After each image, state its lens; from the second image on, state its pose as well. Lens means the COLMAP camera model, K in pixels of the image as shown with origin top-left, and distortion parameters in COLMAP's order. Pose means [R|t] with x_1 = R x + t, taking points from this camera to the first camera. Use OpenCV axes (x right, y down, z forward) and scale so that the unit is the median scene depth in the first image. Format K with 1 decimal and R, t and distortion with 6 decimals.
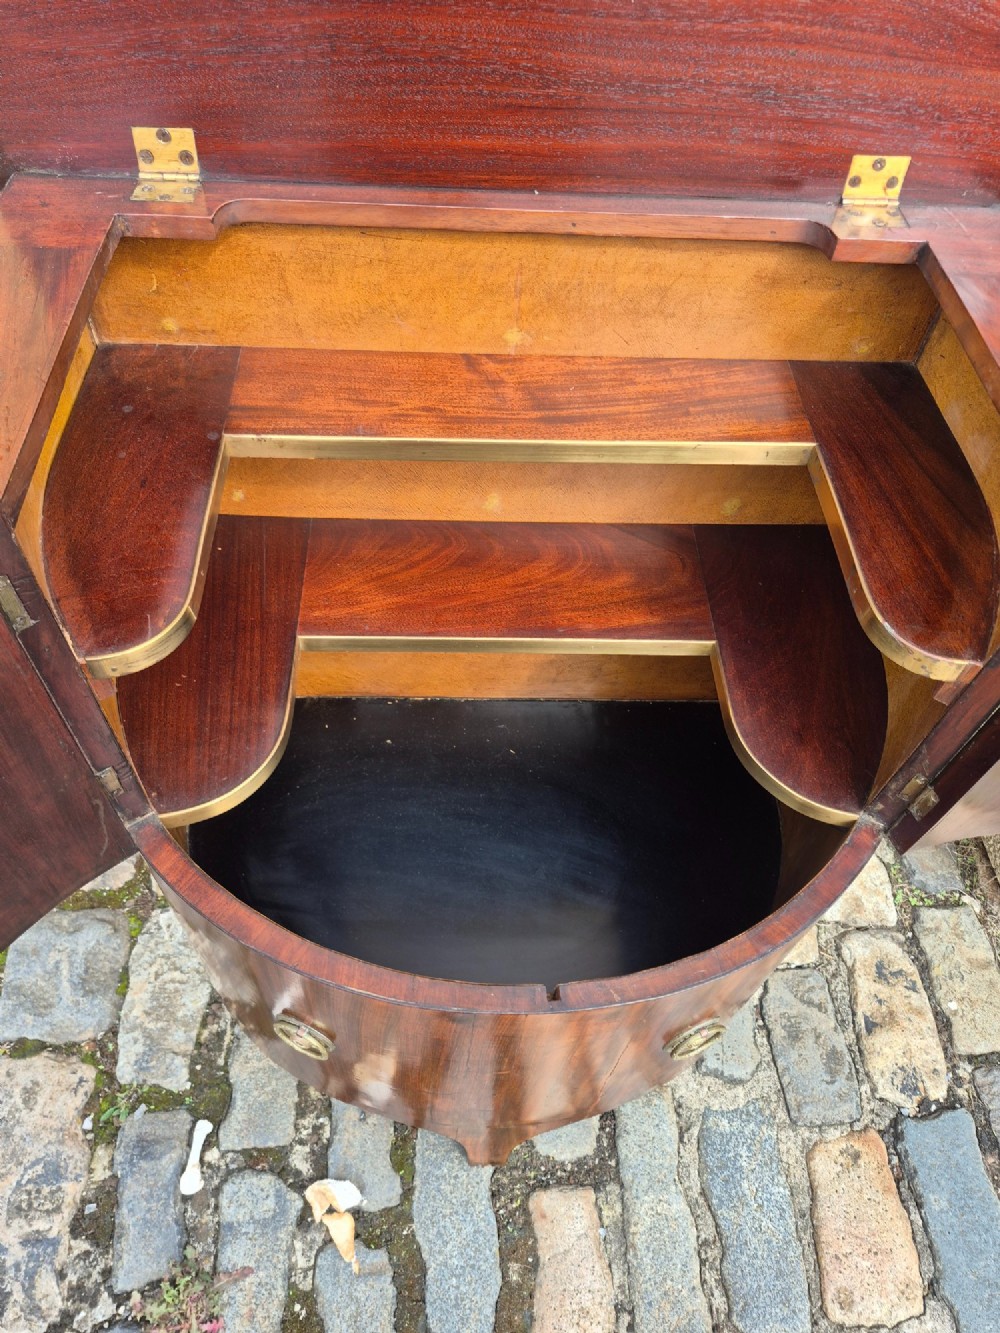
lens RADIAL K [[937.5, 0, 489.3], [0, 937.5, 658.2], [0, 0, 1]] dist [0.018745, -0.022336]
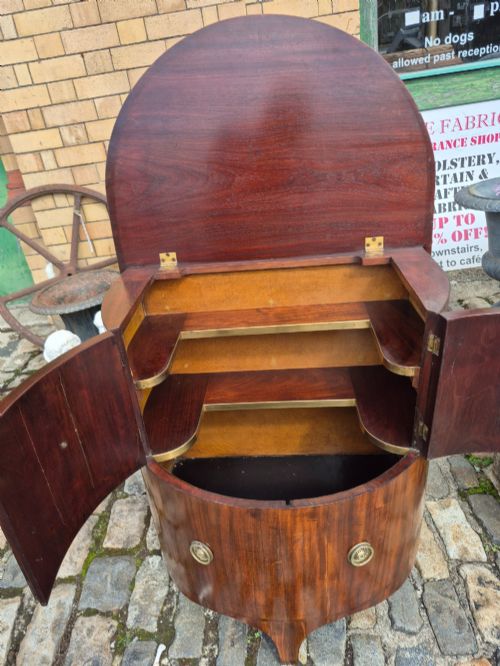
lens RADIAL K [[468.4, 0, 245.2], [0, 468.4, 328.4], [0, 0, 1]] dist [0.018745, -0.022336]
pose [[0.986125, -0.085811, -0.142106, 0.114470], [0.016094, 0.901421, -0.432645, 0.309496], [0.165224, 0.424355, 0.890294, -0.278531]]
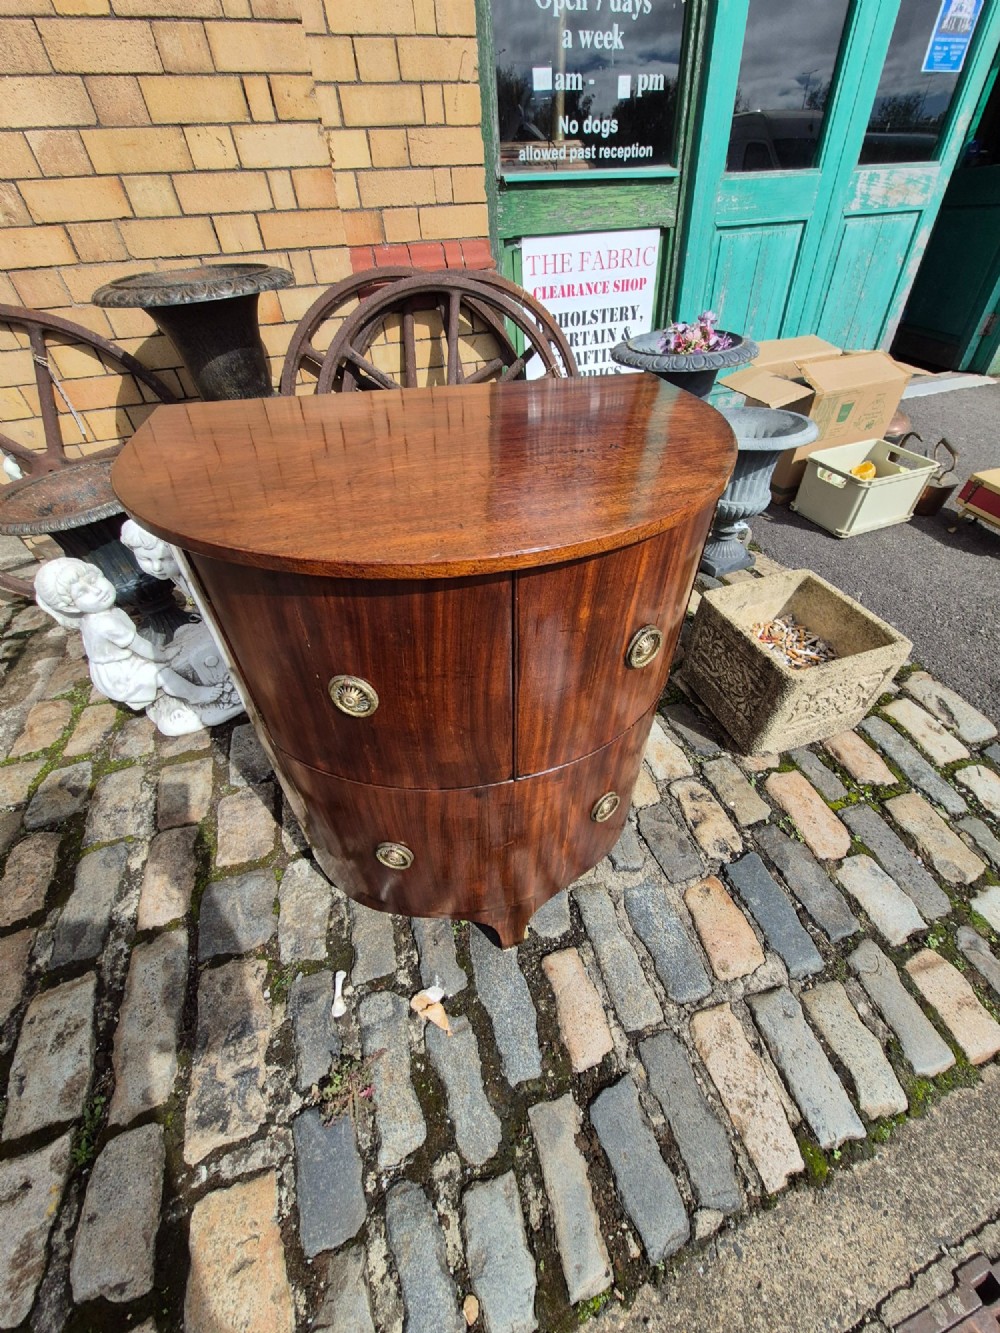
lens RADIAL K [[520.0, 0, 515.6], [0, 520.0, 660.3], [0, 0, 1]] dist [0.002632, -0.001954]
pose [[0.968292, -0.193766, 0.157689, -0.045804], [0.222535, 0.955842, -0.191950, 0.220289], [-0.113532, 0.220955, 0.968653, -0.036641]]
